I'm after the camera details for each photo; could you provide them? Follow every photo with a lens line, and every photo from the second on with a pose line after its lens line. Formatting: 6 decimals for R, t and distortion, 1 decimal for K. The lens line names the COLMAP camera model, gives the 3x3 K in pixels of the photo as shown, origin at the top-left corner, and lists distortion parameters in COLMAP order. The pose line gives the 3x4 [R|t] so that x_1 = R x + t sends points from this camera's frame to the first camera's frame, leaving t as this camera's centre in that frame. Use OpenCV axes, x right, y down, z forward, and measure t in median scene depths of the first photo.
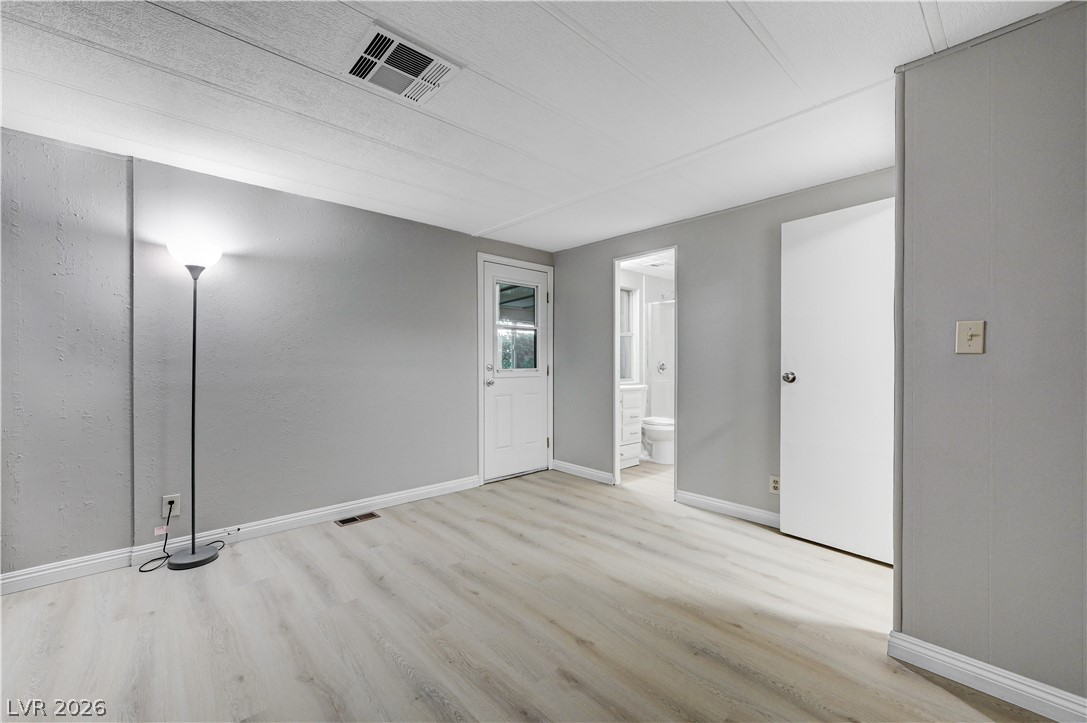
lens RADIAL K [[443.7, 0, 543.6], [0, 443.7, 365.7], [0, 0, 1]] dist [-0.000967, 0.000020]
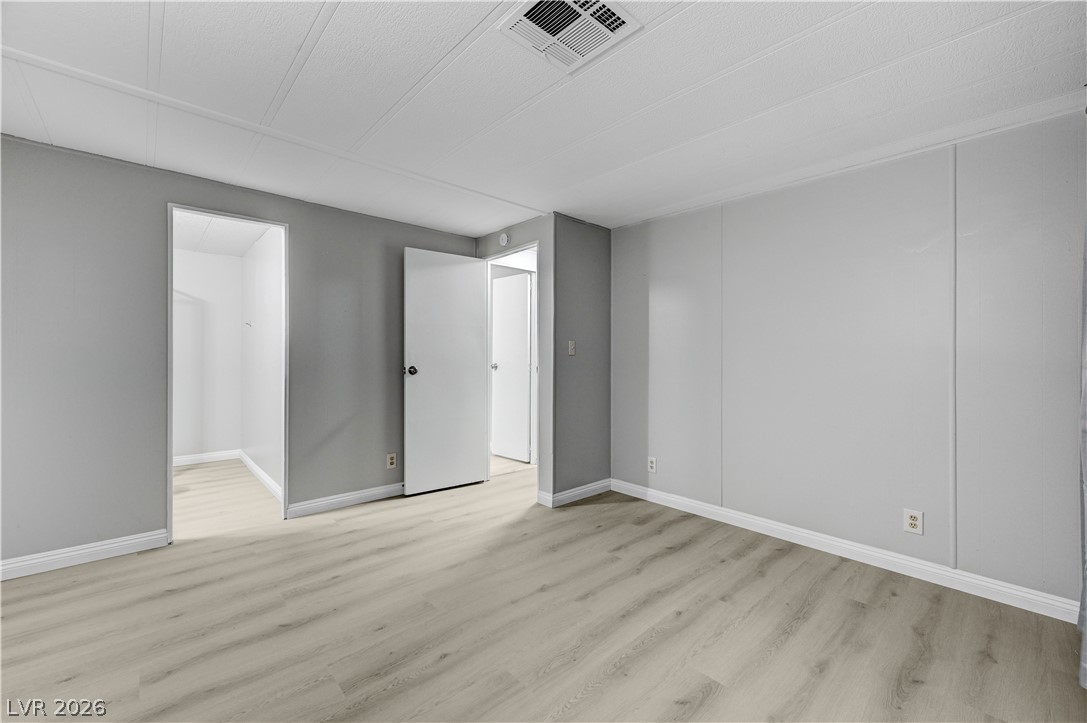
lens RADIAL K [[438.1, 0, 545.8], [0, 438.1, 359.8], [0, 0, 1]] dist [0.002926, 0.000576]
pose [[-0.000366, -0.007762, 0.999970, -0.688237], [0.003743, 0.999963, 0.007763, -0.012964], [-0.999993, 0.003745, -0.000337, 0.608026]]
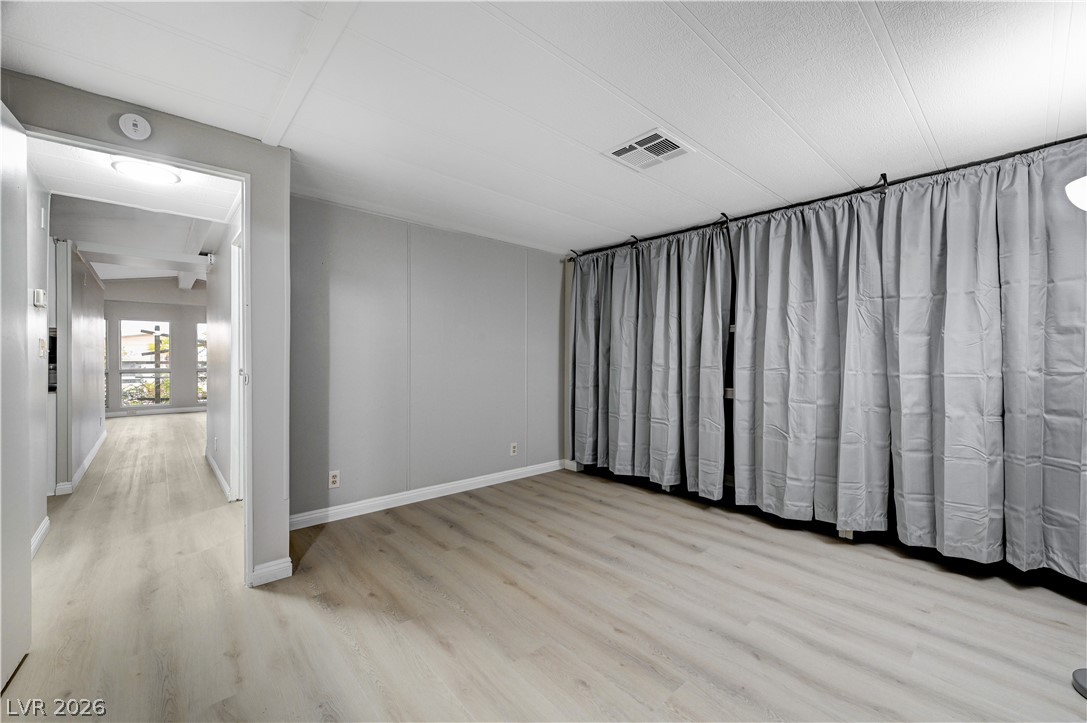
lens RADIAL K [[438.1, 0, 545.8], [0, 438.1, 359.8], [0, 0, 1]] dist [0.002926, 0.000576]
pose [[-0.999797, -0.004741, 0.019592, -0.018835], [-0.004530, 0.999932, 0.010777, -0.019872], [-0.019642, 0.010686, -0.999750, 1.379896]]
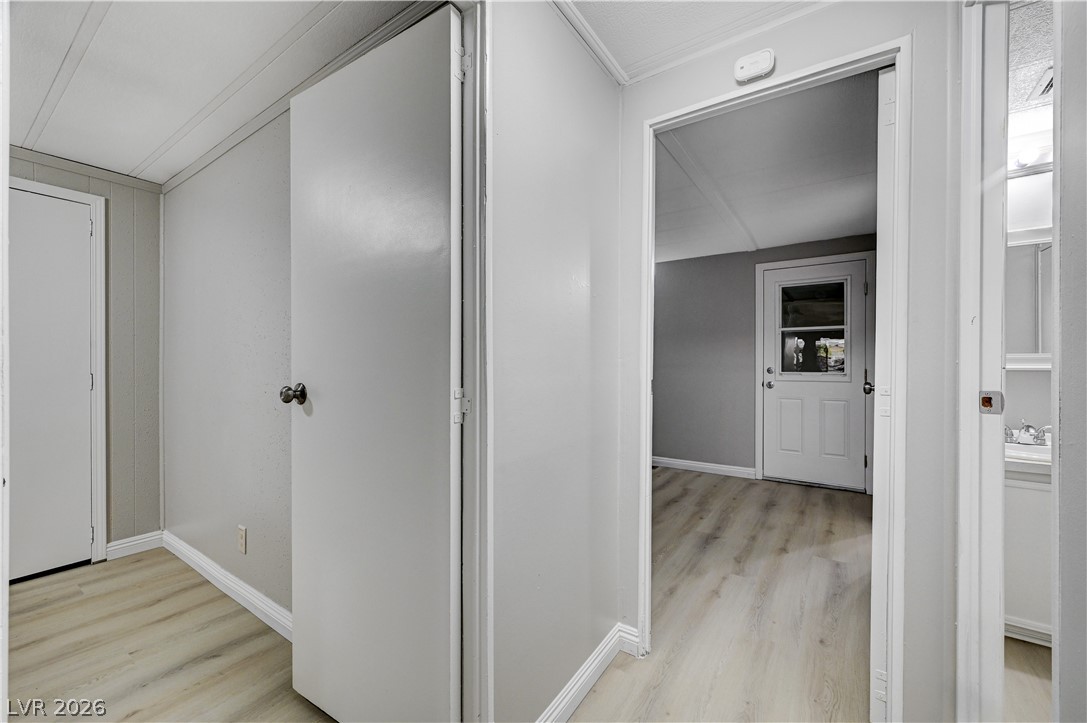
lens RADIAL K [[438.3, 0, 539.5], [0, 438.3, 362.9], [0, 0, 1]] dist [0.000855, 0.000105]
pose [[0.213649, 0.001676, -0.976909, 1.083334], [-0.007290, 0.999973, 0.000122, -0.013199], [0.976883, 0.007095, 0.213656, 0.342740]]
